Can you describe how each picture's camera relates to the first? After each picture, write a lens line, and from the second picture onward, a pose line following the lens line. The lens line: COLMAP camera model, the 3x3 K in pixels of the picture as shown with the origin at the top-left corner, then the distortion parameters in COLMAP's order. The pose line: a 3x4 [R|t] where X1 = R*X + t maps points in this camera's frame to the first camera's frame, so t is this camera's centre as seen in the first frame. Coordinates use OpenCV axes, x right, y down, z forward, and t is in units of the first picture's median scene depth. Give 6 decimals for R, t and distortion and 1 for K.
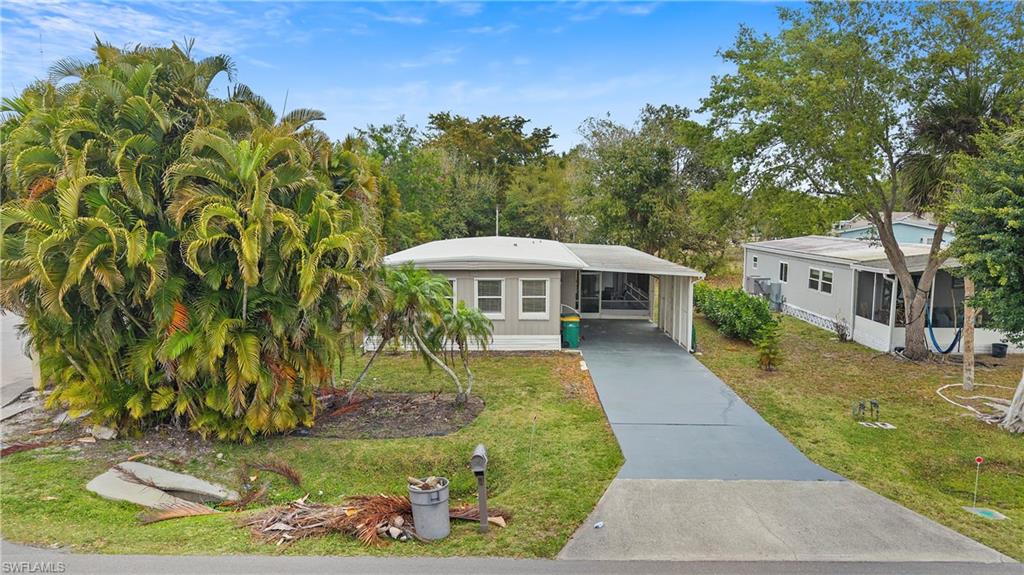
lens RADIAL K [[712.5, 0, 514.9], [0, 712.5, 248.4], [0, 0, 1]] dist [-0.000388, -0.000206]
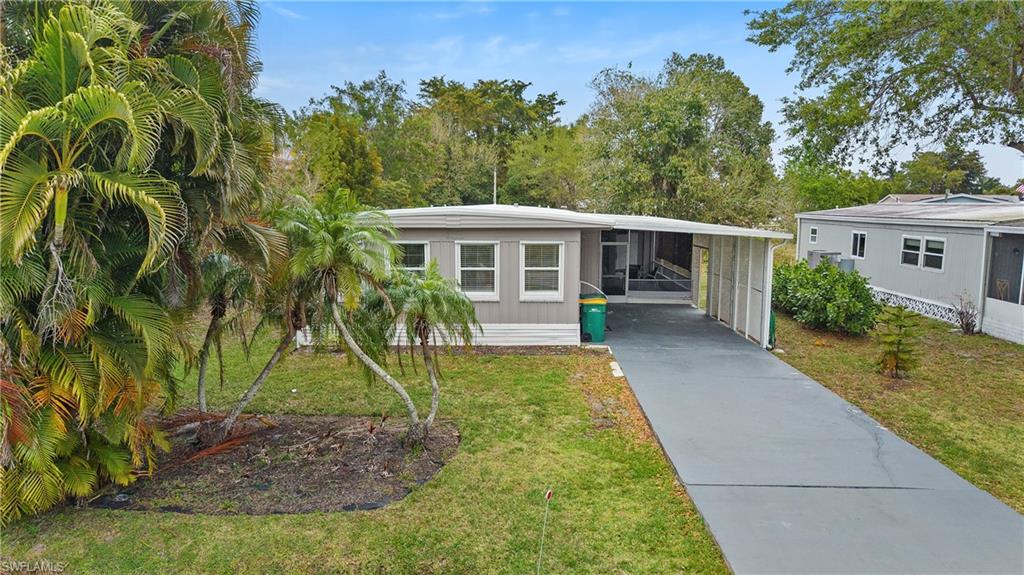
lens RADIAL K [[700.6, 0, 512.0], [0, 700.6, 287.5], [0, 0, 1]] dist [-0.035122, 0.000083]
pose [[0.999957, 0.002836, -0.008804, 0.004156], [-0.002233, 0.997694, 0.067840, 0.040313], [0.008976, -0.067818, 0.997657, 0.322066]]
